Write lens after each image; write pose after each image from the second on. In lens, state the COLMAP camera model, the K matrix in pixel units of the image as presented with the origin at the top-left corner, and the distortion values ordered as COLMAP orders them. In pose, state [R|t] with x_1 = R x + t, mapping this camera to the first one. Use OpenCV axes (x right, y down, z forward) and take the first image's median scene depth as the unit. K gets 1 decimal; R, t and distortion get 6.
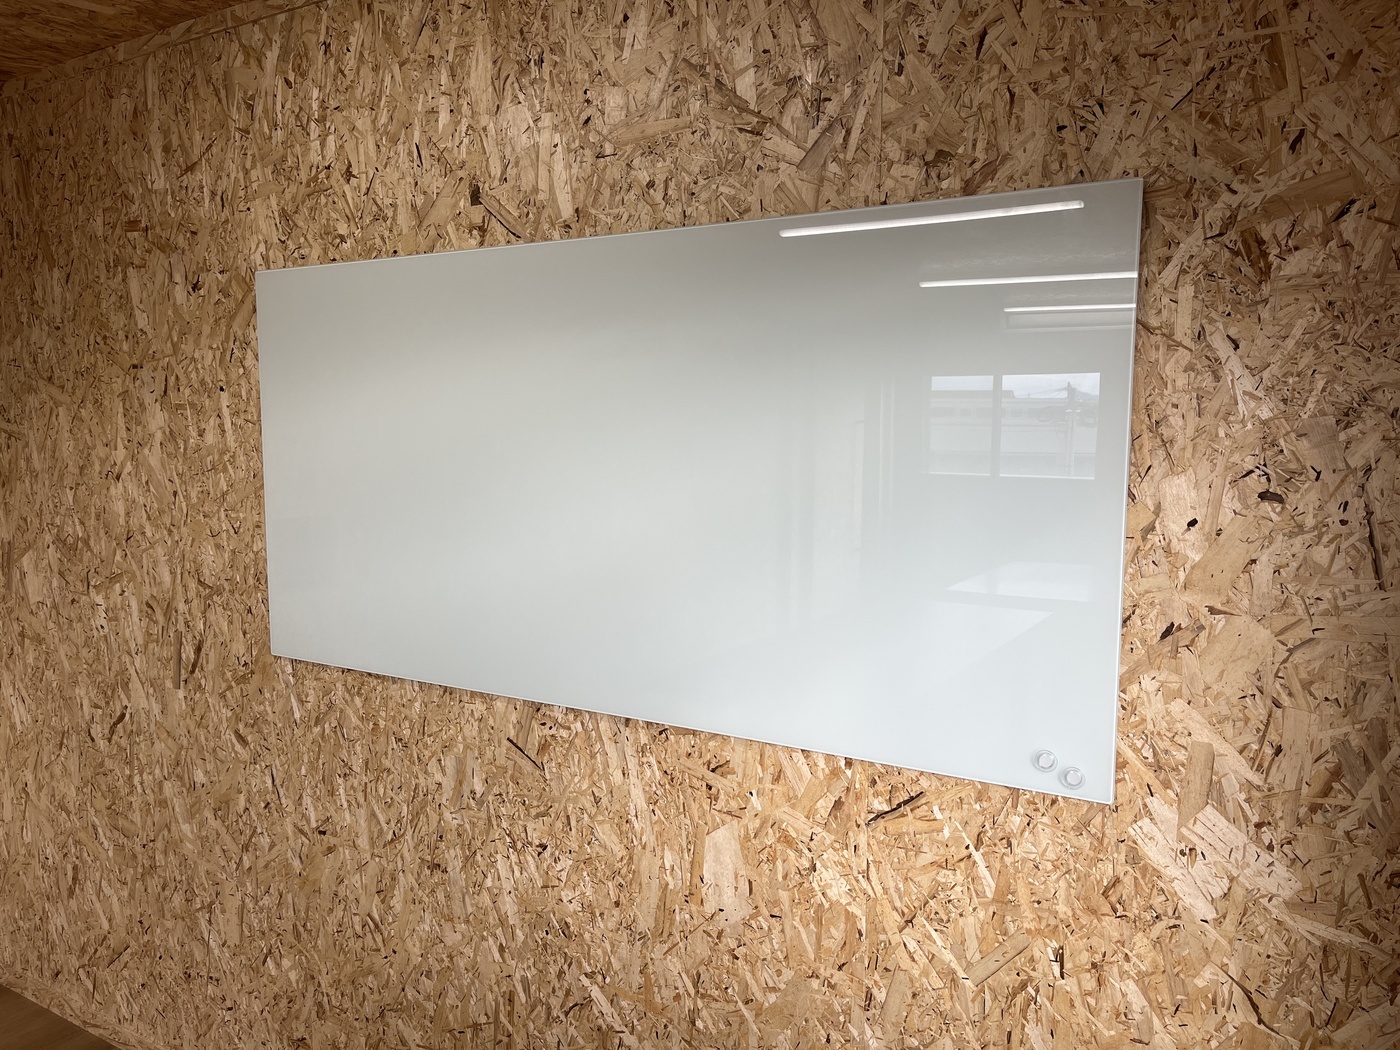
lens RADIAL K [[1058.6, 0, 701.2], [0, 1058.6, 530.6], [0, 0, 1]] dist [0.016157, 0.001460]
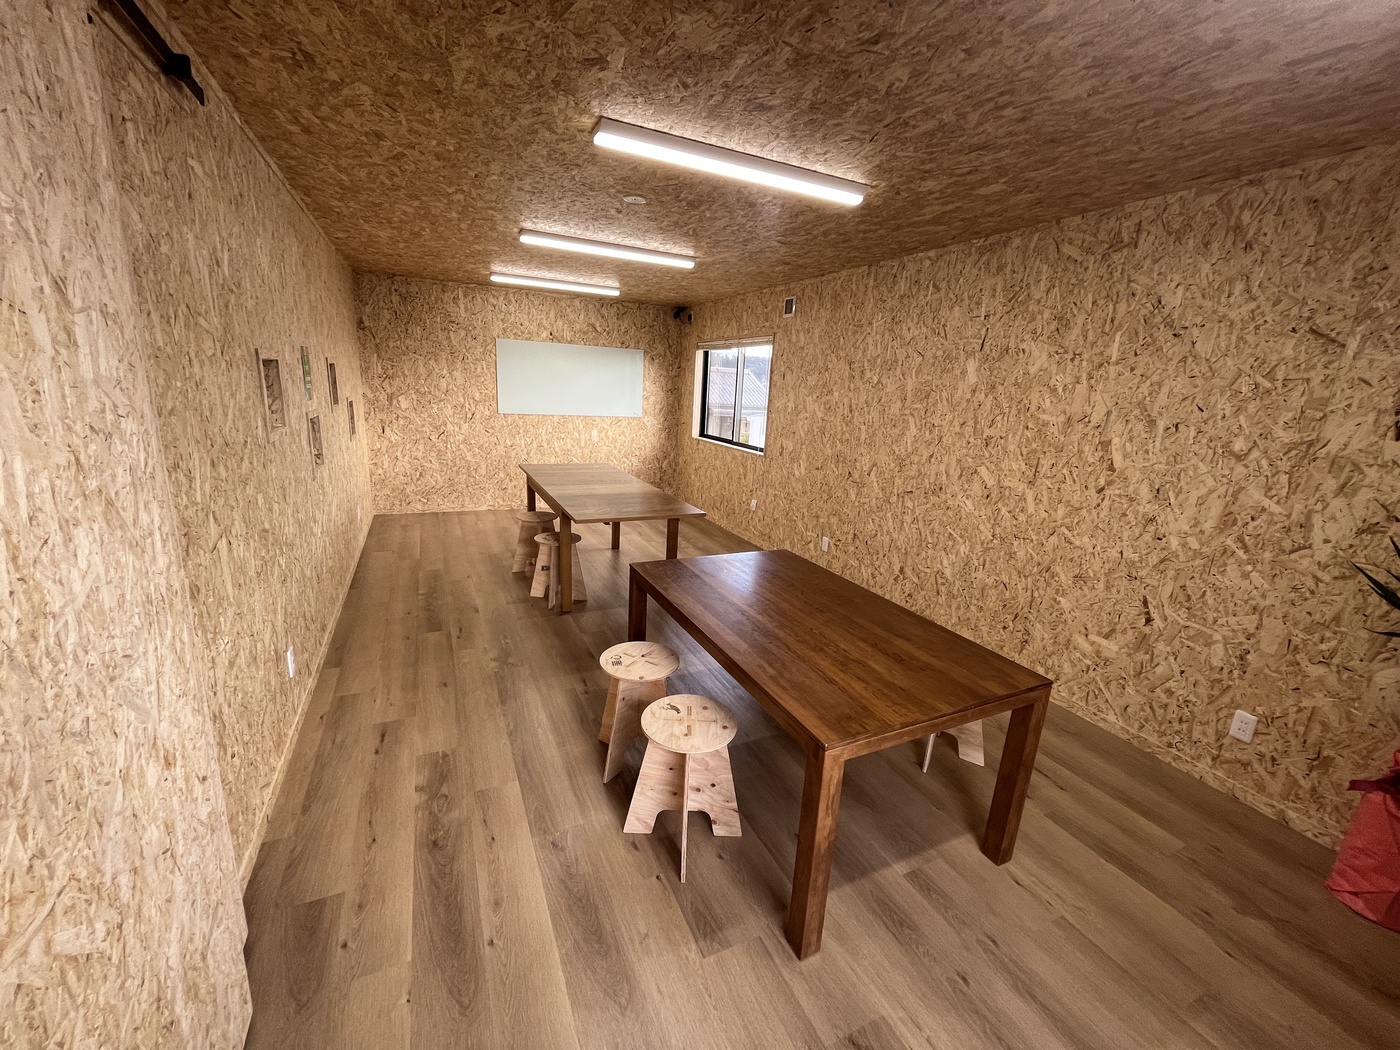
lens RADIAL K [[564.5, 0, 696.9], [0, 564.5, 525.5], [0, 0, 1]] dist [-0.002907, -0.000046]
pose [[0.556405, -0.175677, 0.812128, -2.515393], [0.037536, 0.981710, 0.186643, 0.200997], [-0.830063, -0.073365, 0.552822, -1.582177]]
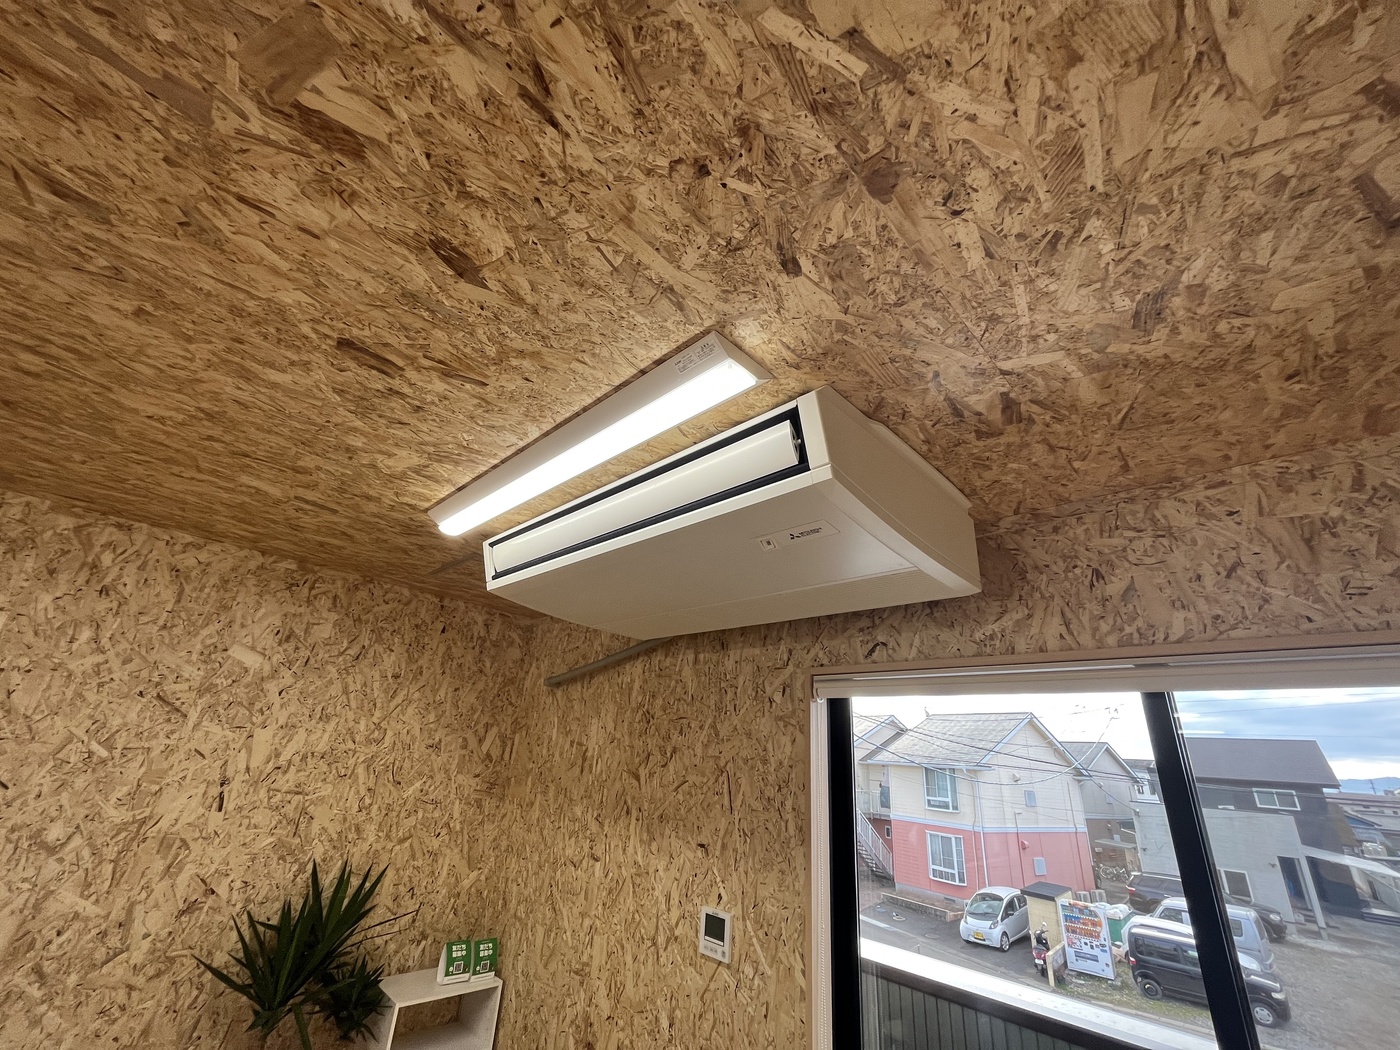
lens RADIAL K [[564.5, 0, 700.5], [0, 564.5, 531.3], [0, 0, 1]] dist [-0.002907, -0.000046]
pose [[-0.966870, 0.022586, 0.254267, -2.191569], [-0.051777, 0.958021, -0.281984, 0.033130], [-0.249962, -0.285807, -0.925113, -1.139771]]
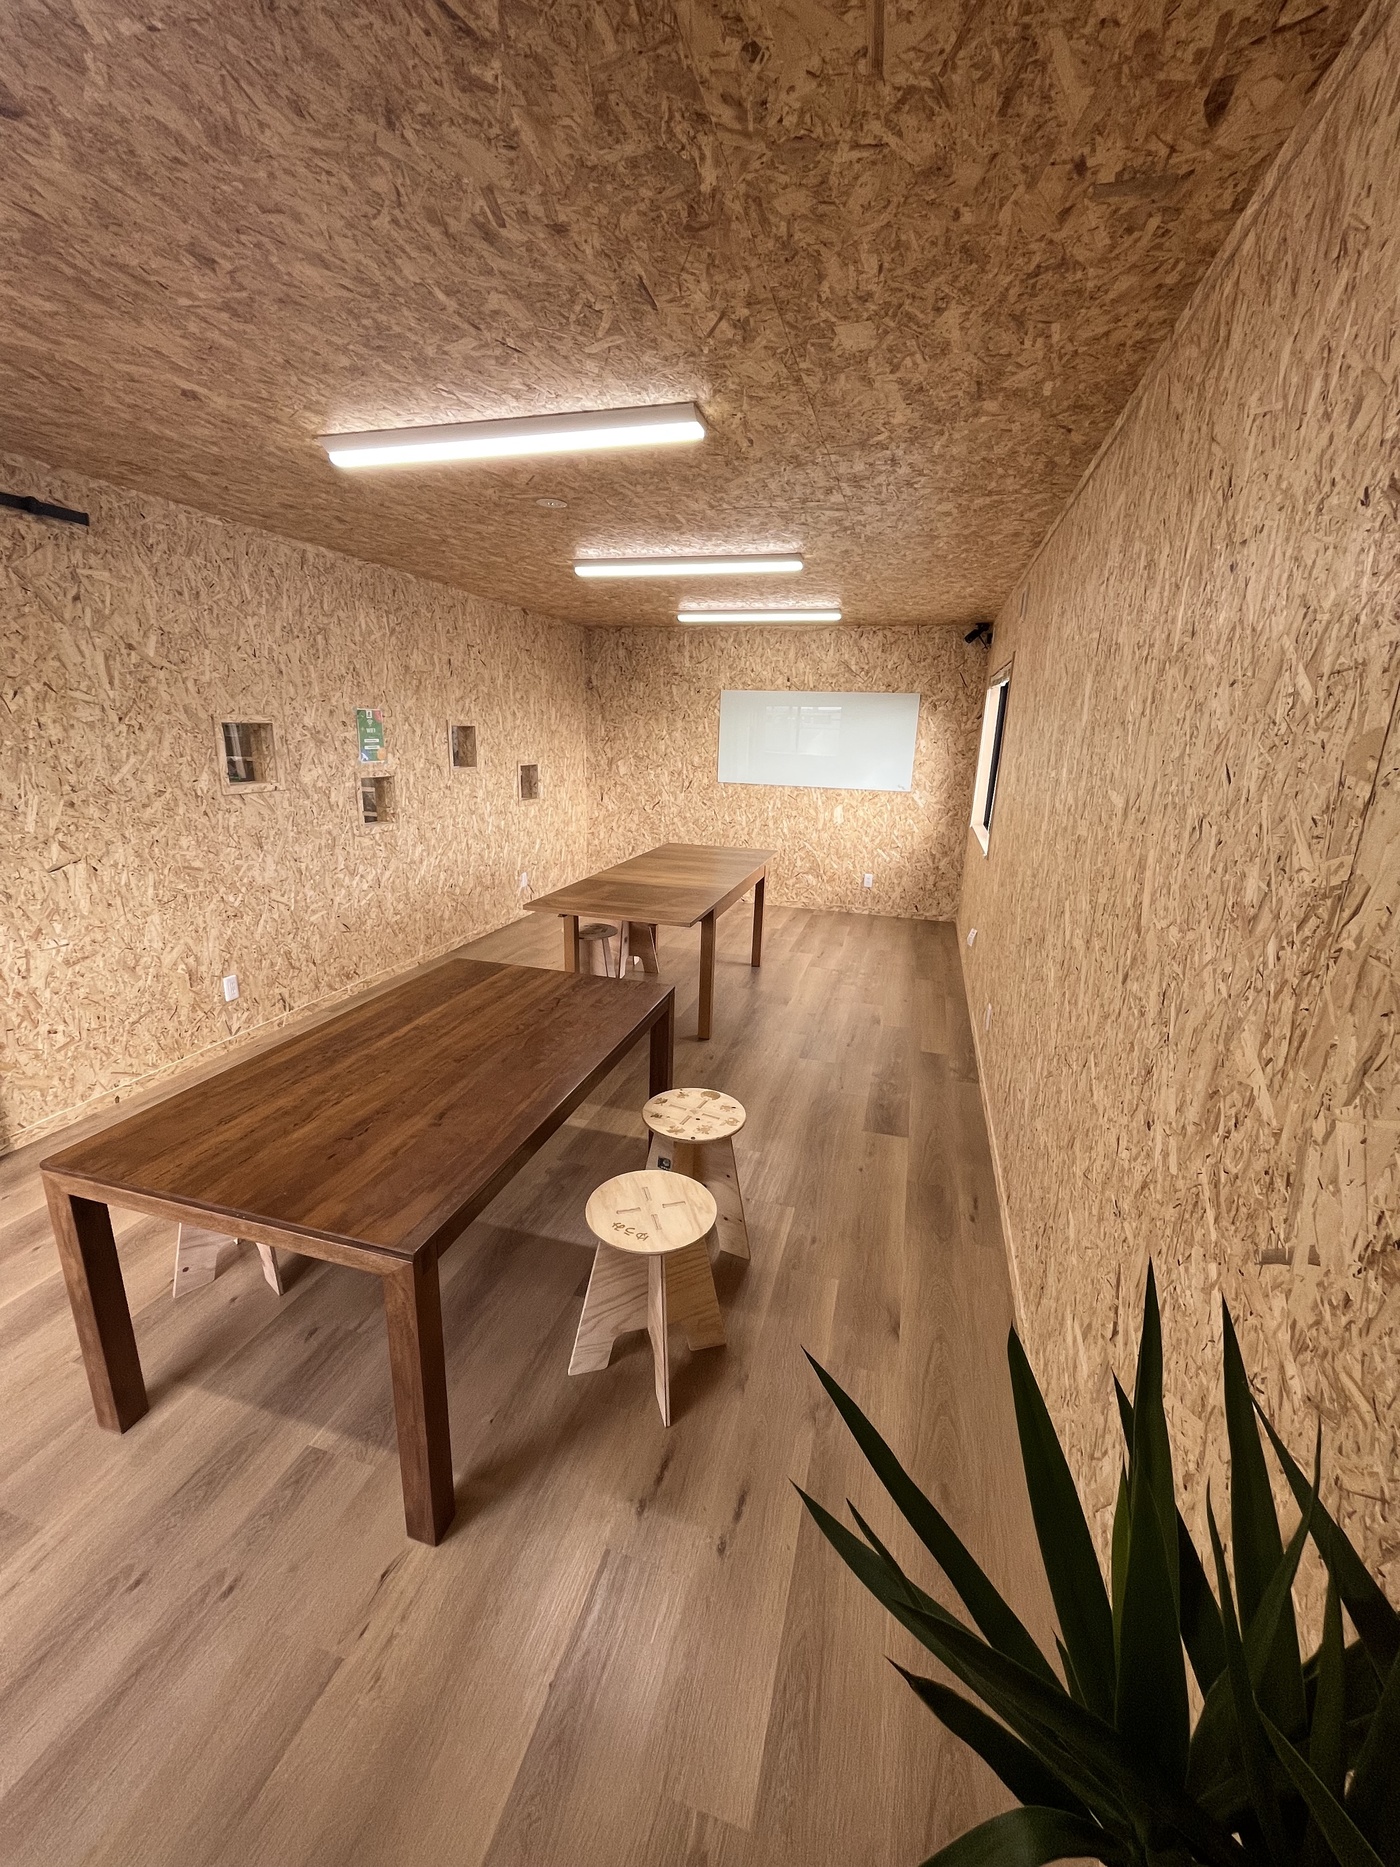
lens RADIAL K [[752.9, 0, 699.4], [0, 752.9, 927.7], [0, 0, 1]] dist [-0.002907, -0.000046]
pose [[0.967777, -0.039691, 0.248663, -1.420039], [-0.000267, 0.987338, 0.158633, 0.244167], [-0.251810, -0.153588, 0.955512, -2.229191]]
